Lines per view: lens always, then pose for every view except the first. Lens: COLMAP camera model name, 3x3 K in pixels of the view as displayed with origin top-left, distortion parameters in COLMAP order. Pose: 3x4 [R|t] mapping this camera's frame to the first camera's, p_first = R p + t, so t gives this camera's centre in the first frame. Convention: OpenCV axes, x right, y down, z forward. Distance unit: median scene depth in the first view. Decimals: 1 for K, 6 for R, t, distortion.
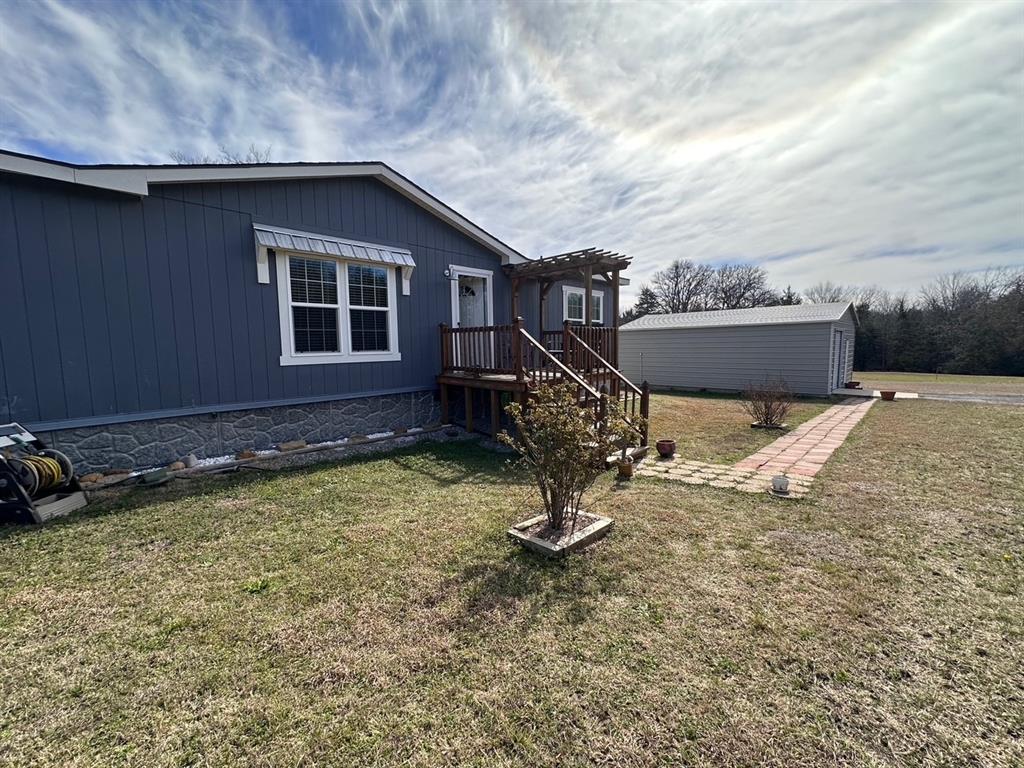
lens RADIAL K [[407.5, 0, 513.4], [0, 407.5, 383.7], [0, 0, 1]] dist [-0.001302, -0.000182]
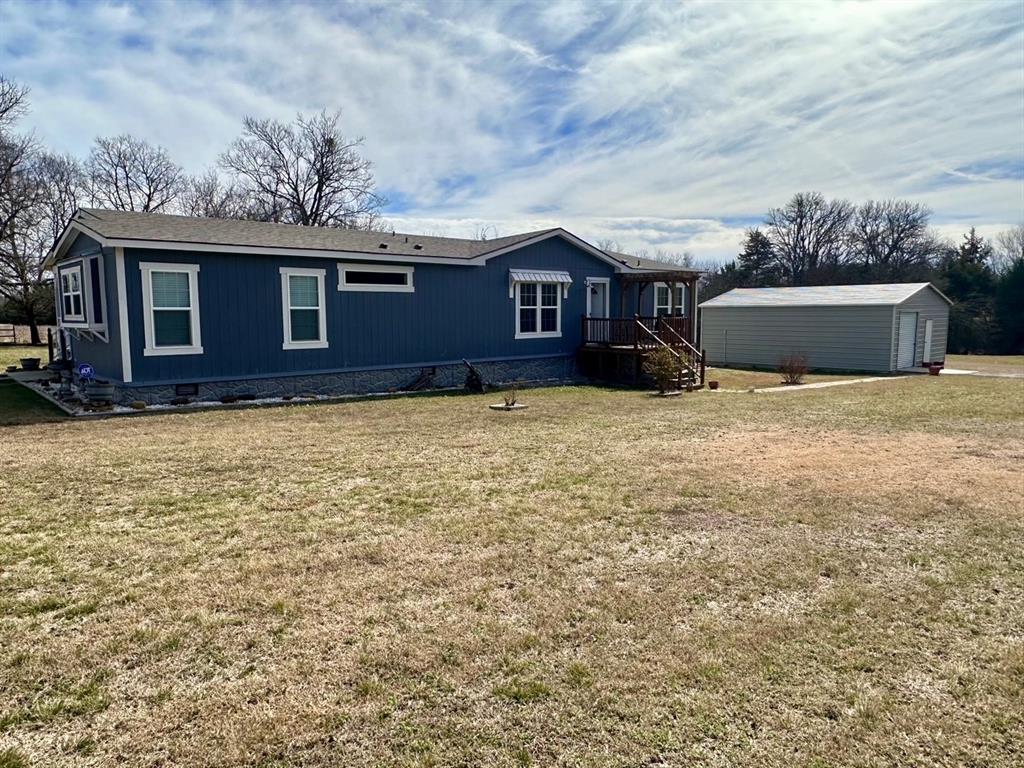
lens RADIAL K [[689.1, 0, 512.0], [0, 689.1, 384.0], [0, 0, 1]] dist [0.006113, -0.000189]
pose [[0.999176, 0.013451, -0.038303, -0.326660], [-0.012926, 0.999820, 0.013916, 0.089416], [0.038483, -0.013410, 0.999169, -1.655013]]
